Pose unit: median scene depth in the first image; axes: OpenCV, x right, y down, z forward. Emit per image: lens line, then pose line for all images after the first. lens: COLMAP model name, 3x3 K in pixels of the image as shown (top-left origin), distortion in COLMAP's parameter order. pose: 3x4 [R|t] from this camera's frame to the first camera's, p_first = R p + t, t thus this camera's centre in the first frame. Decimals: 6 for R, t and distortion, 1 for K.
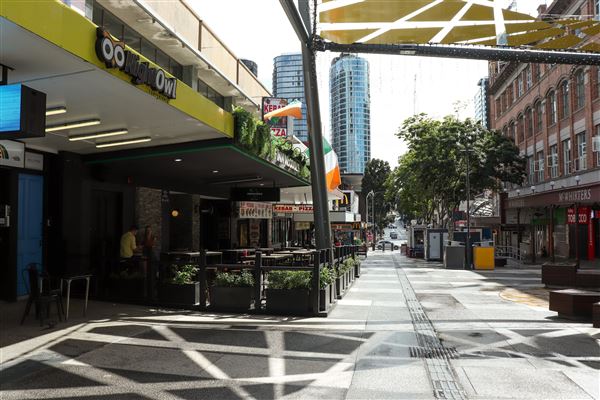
lens RADIAL K [[495.9, 0, 297.3], [0, 495.9, 200.4], [0, 0, 1]] dist [-0.175429, 0.156192]
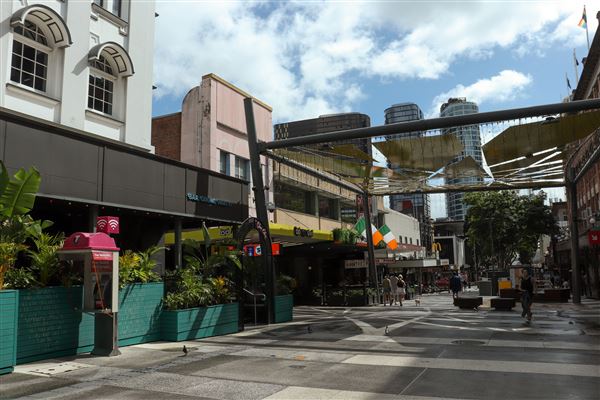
lens RADIAL K [[495.9, 0, 297.3], [0, 495.9, 200.4], [0, 0, 1]] dist [-0.175429, 0.156192]
pose [[0.968749, -0.059389, -0.240829, 0.149266], [0.037953, 0.994971, -0.092694, -0.046898], [0.245123, 0.080657, 0.966131, -0.726181]]
